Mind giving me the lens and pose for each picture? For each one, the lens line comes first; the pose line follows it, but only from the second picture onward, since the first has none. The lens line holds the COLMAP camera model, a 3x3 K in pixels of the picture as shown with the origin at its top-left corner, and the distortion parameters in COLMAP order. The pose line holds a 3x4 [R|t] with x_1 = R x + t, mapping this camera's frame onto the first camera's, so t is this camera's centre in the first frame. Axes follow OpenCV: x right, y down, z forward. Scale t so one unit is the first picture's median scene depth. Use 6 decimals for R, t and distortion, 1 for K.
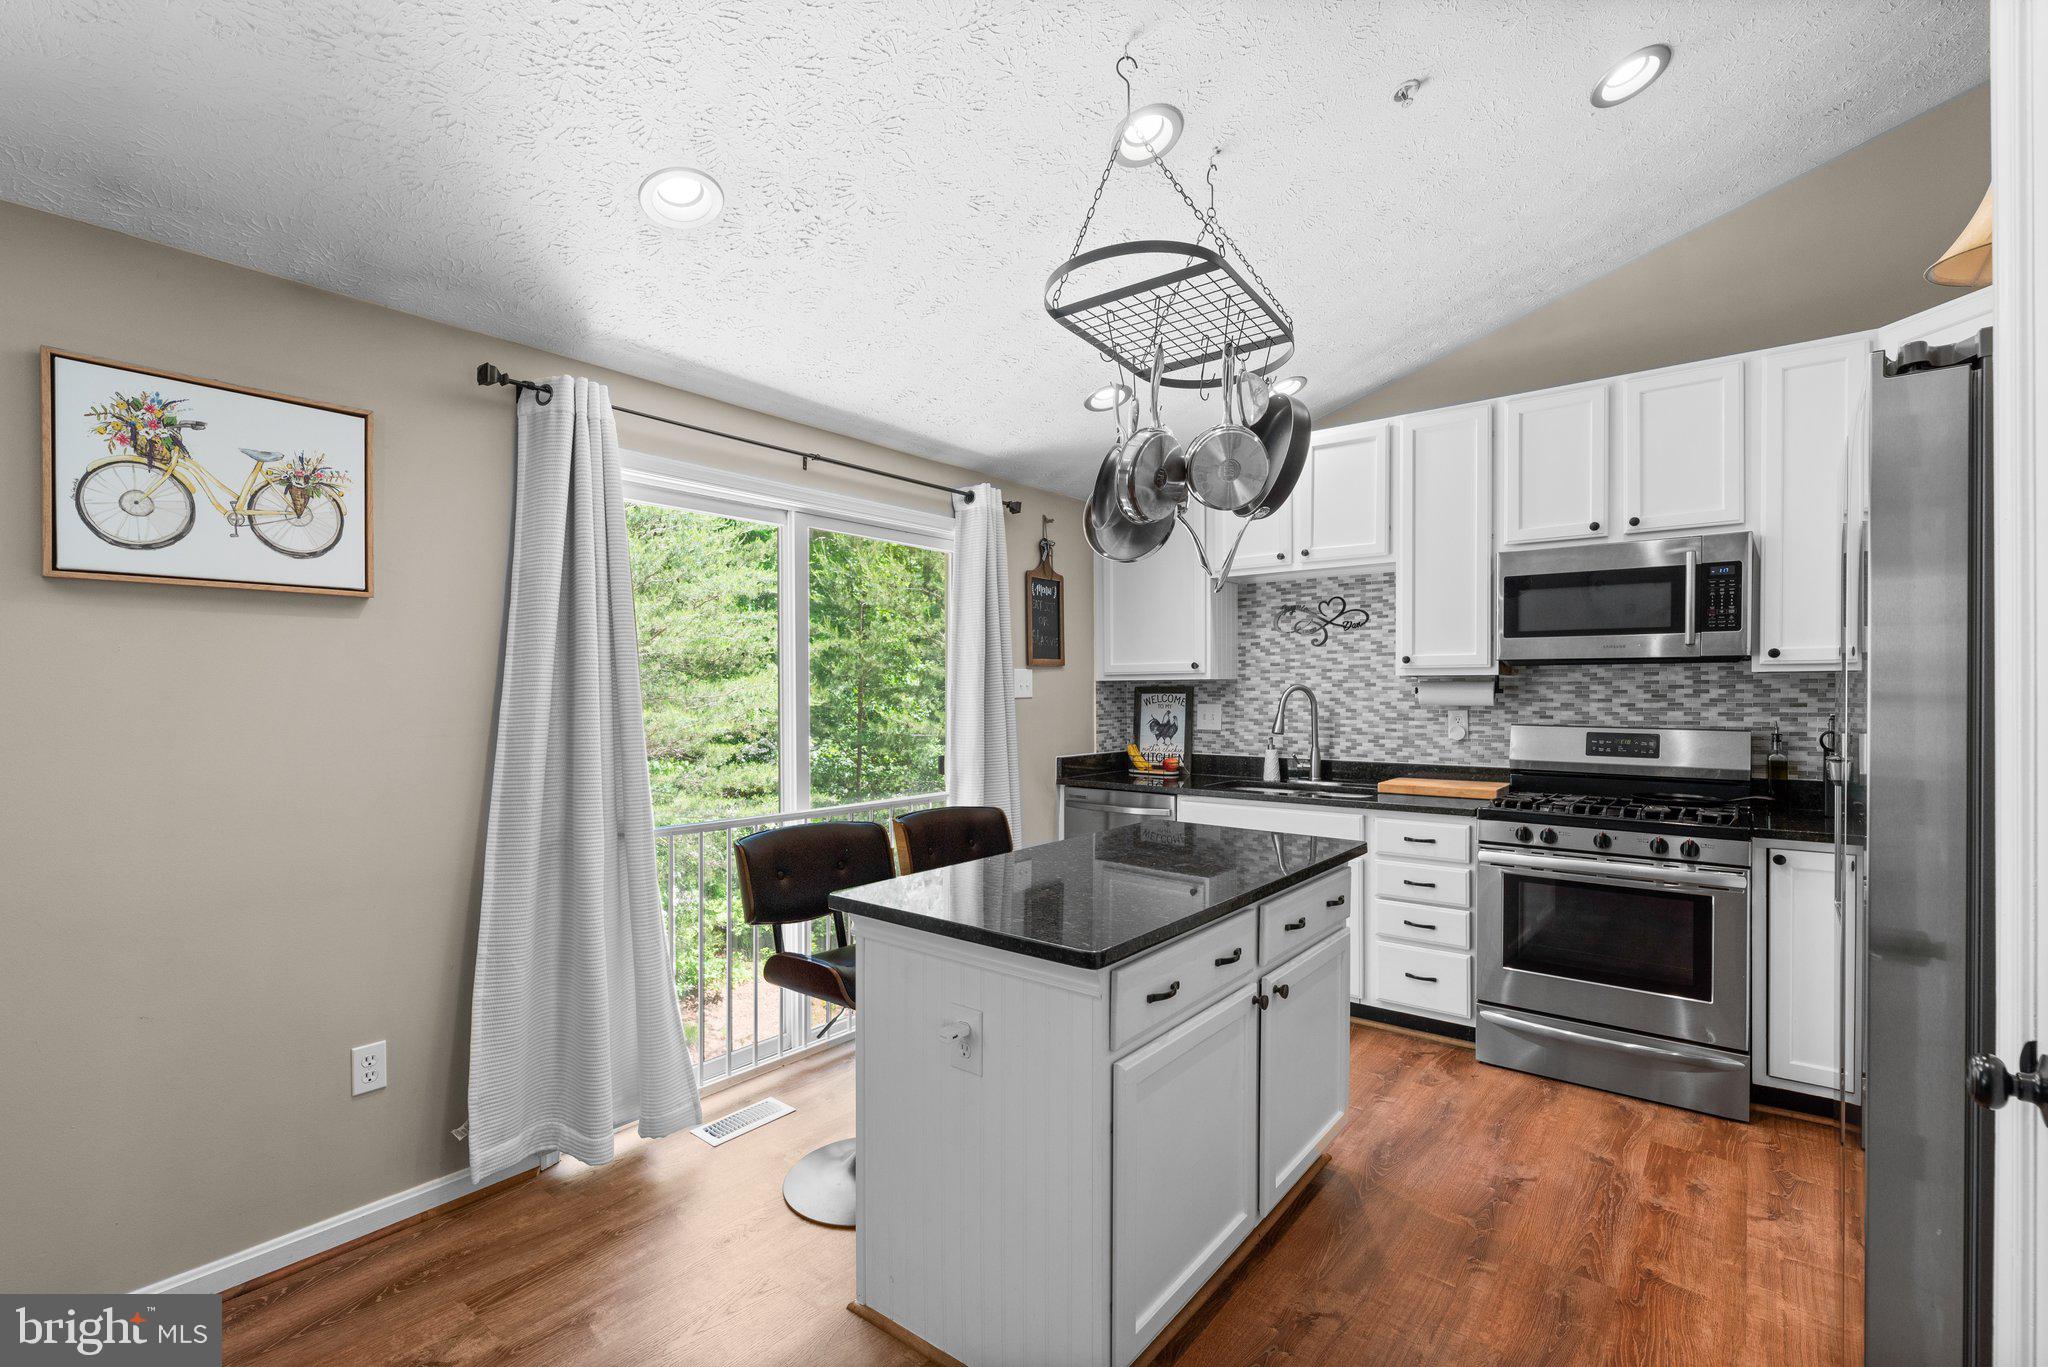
lens RADIAL K [[916.5, 0, 990.2], [0, 916.5, 701.5], [0, 0, 1]] dist [-0.002026, 0.000395]
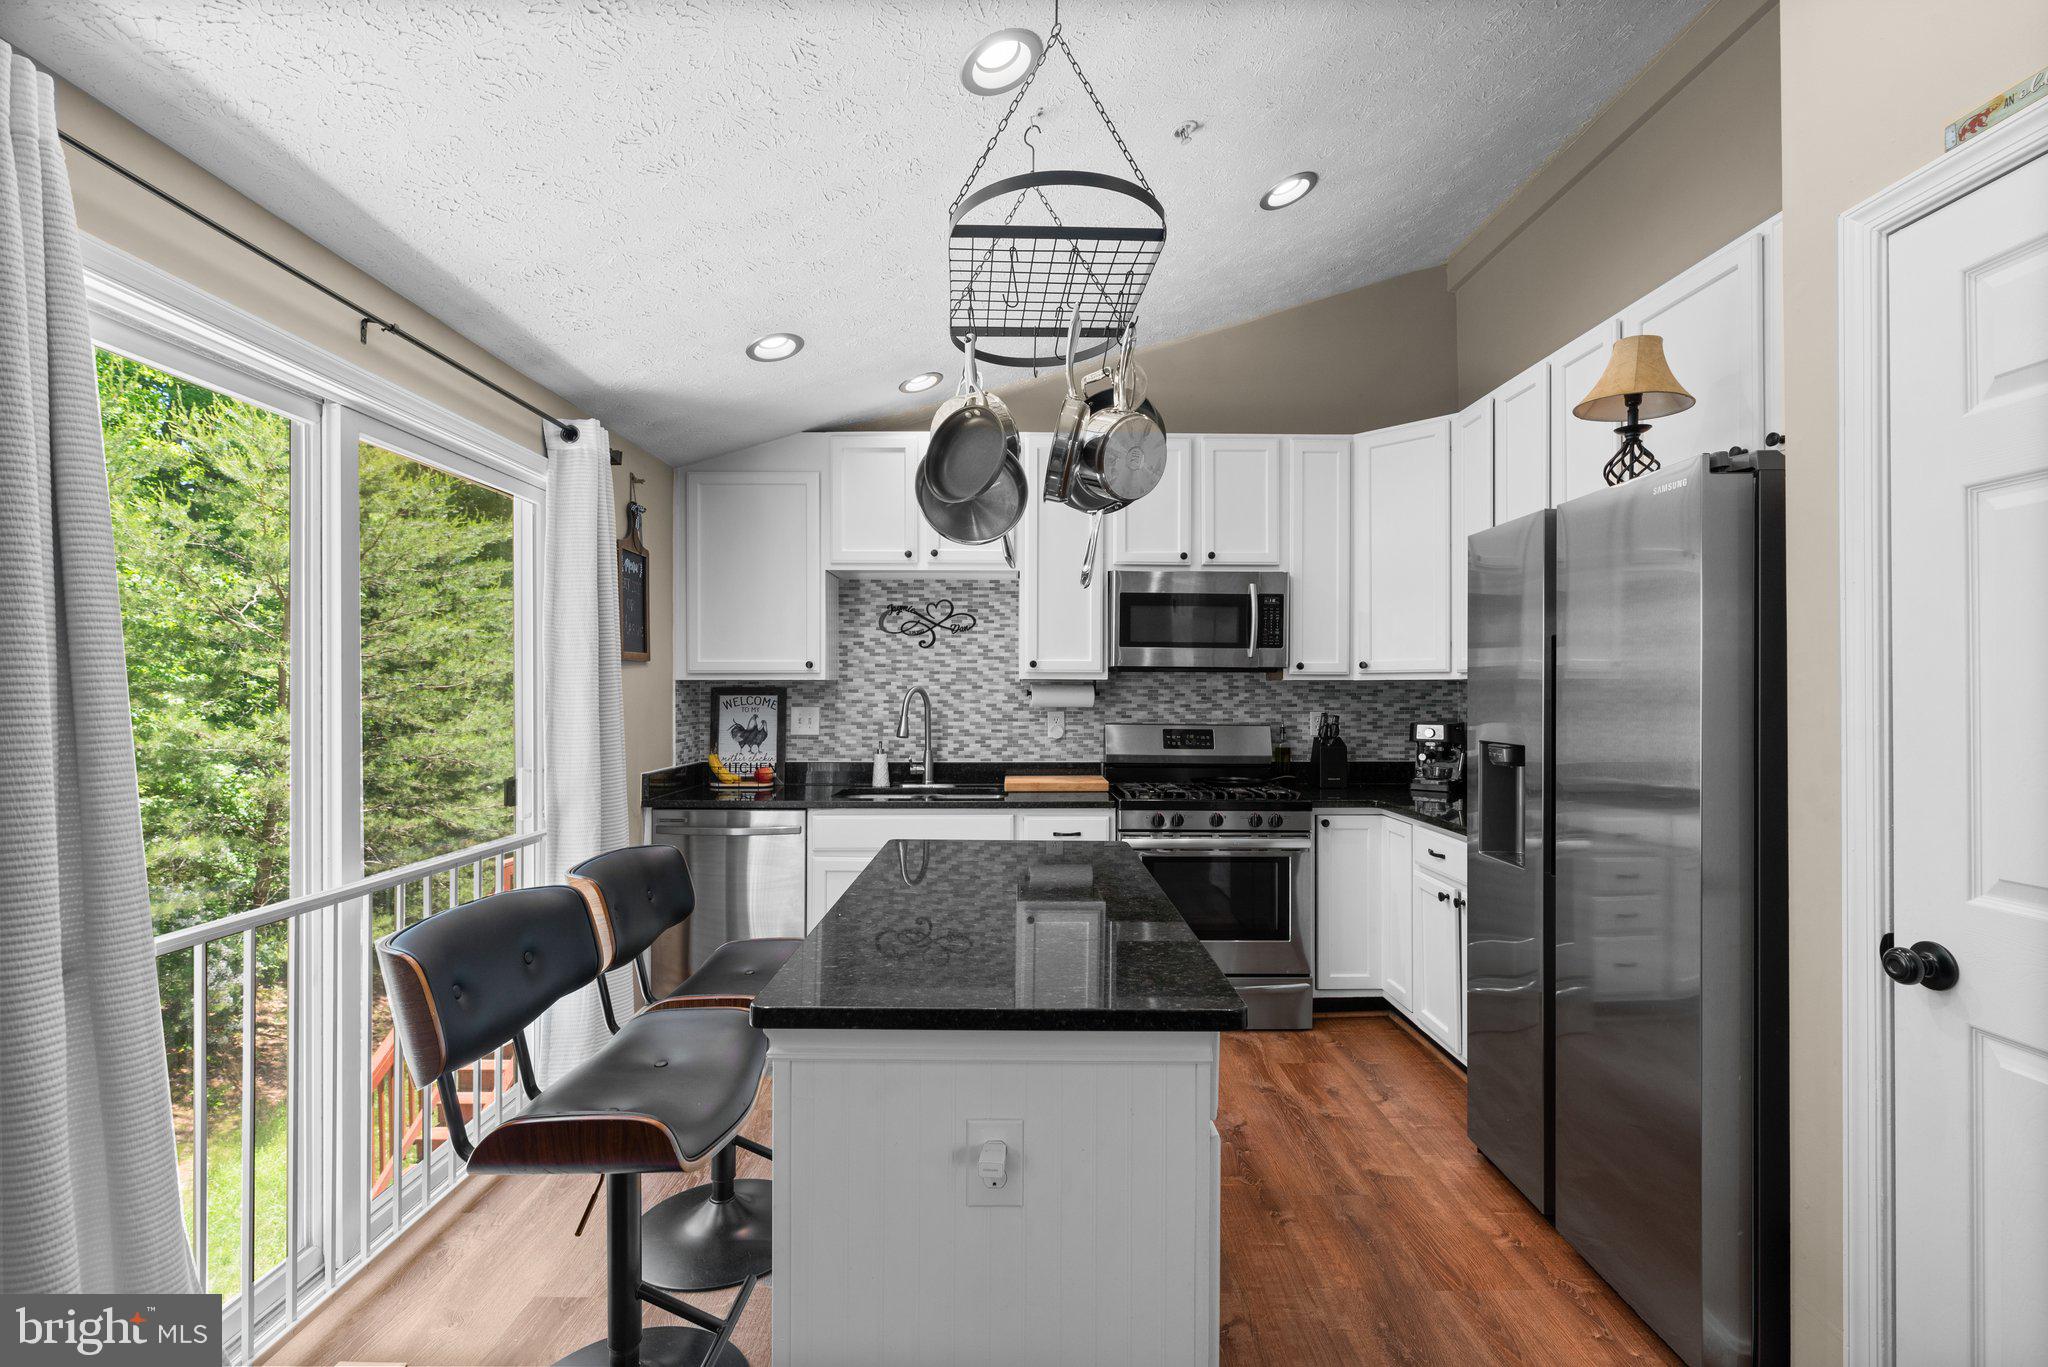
lens RADIAL K [[916.5, 0, 1030.9], [0, 916.5, 691.9], [0, 0, 1]] dist [-0.002026, 0.000395]
pose [[0.762334, 0.003752, 0.647173, -0.220472], [0.002890, 0.999953, -0.009203, -0.003717], [-0.647177, 0.008886, 0.762288, 0.187061]]
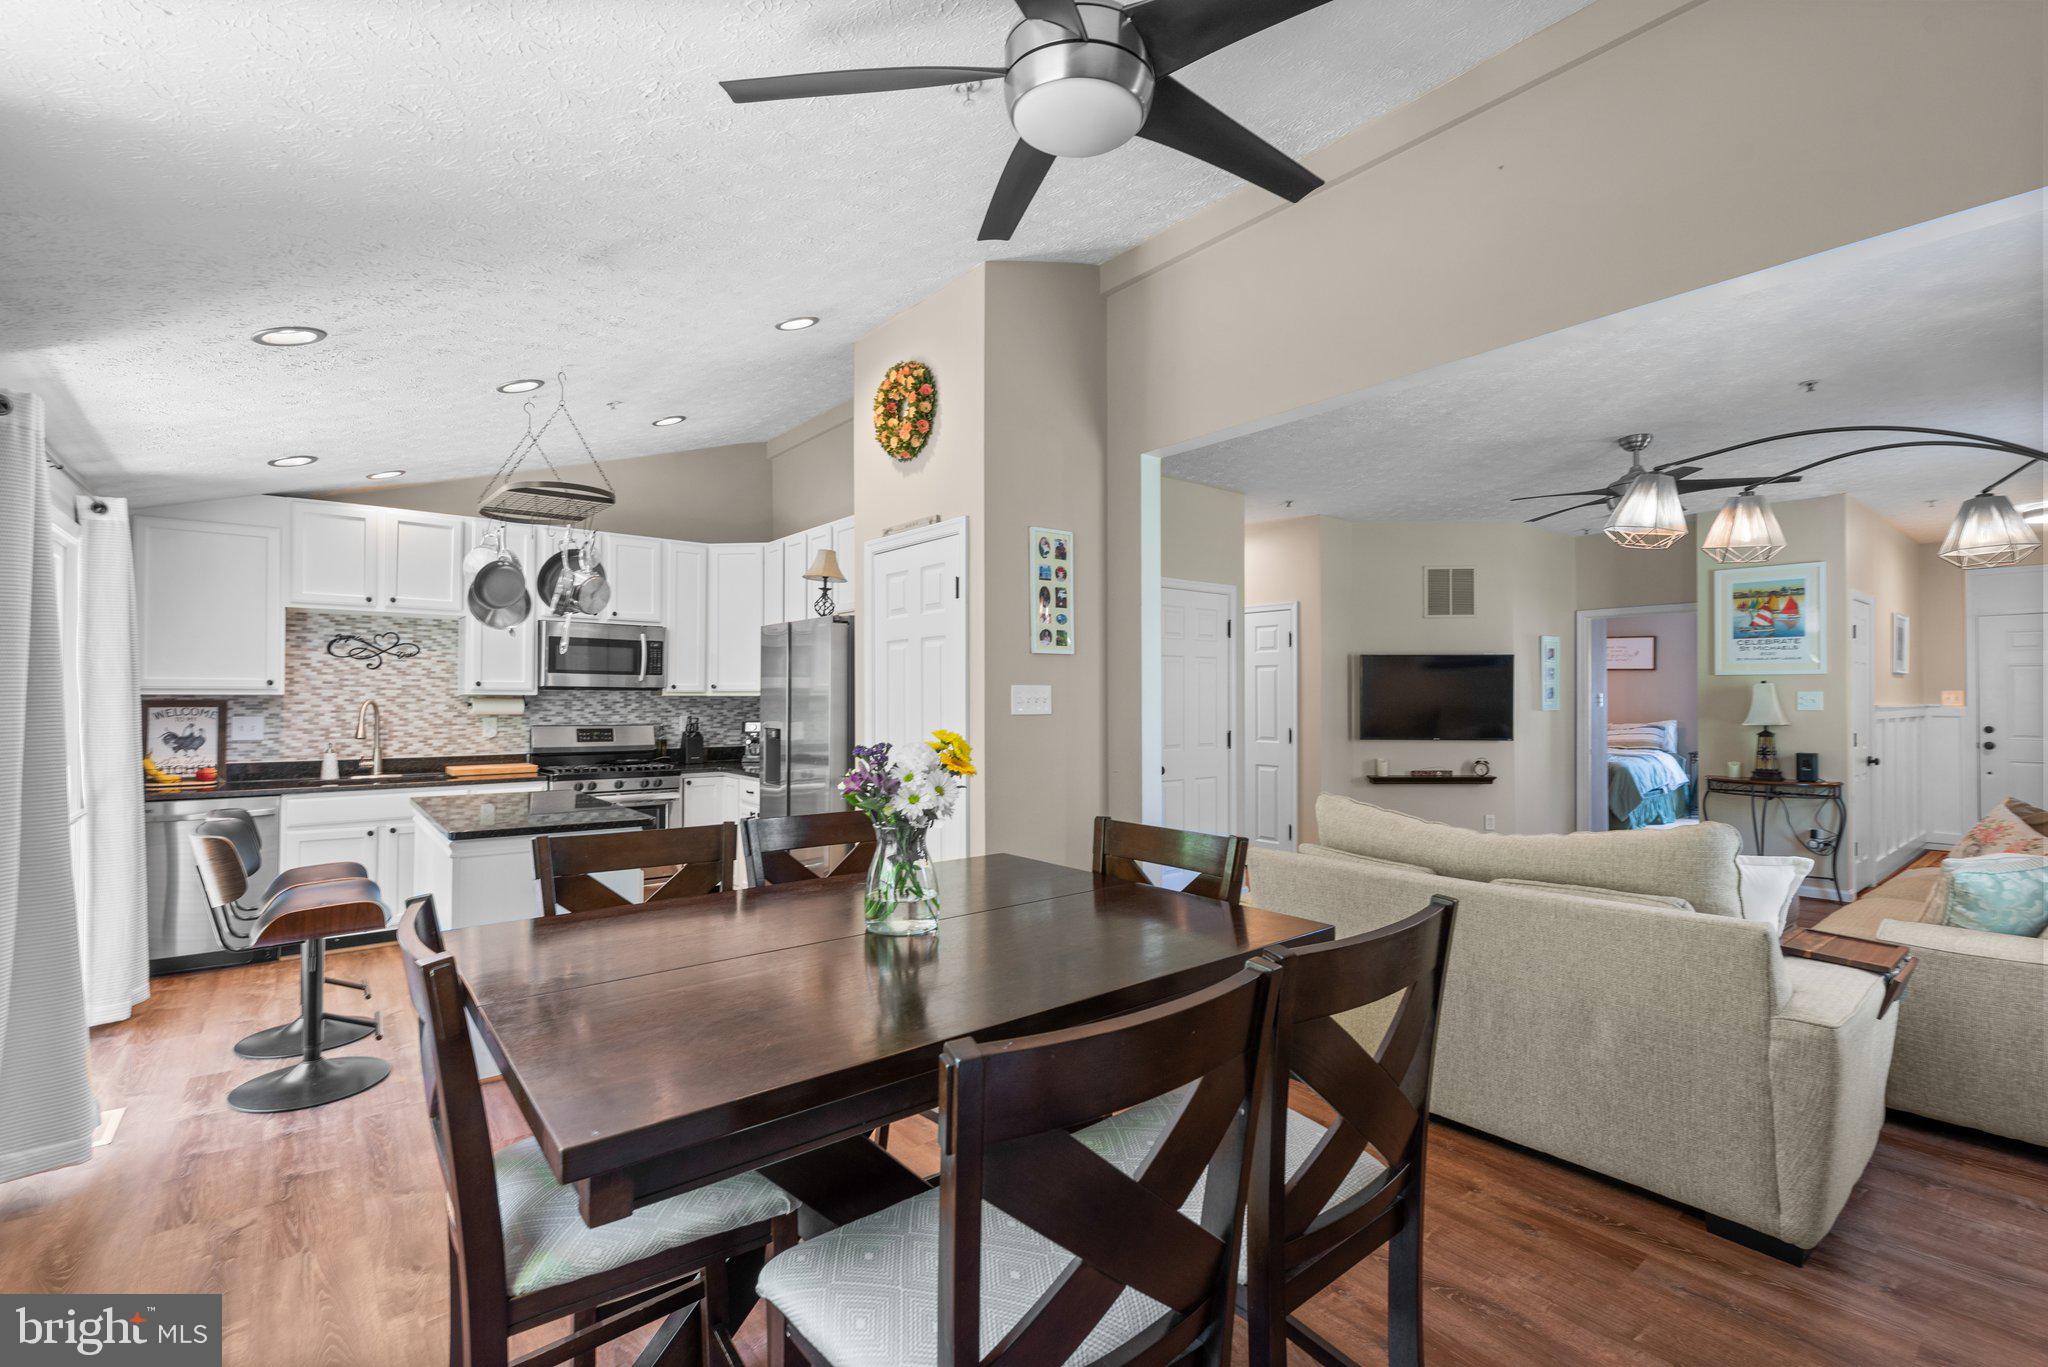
lens RADIAL K [[916.5, 0, 1027.1], [0, 916.5, 684.0], [0, 0, 1]] dist [-0.002026, 0.000395]
pose [[0.208928, 0.018970, 0.977747, -0.769903], [0.008015, 0.999745, -0.021110, -0.006674], [-0.977898, 0.012247, 0.208723, -0.168809]]
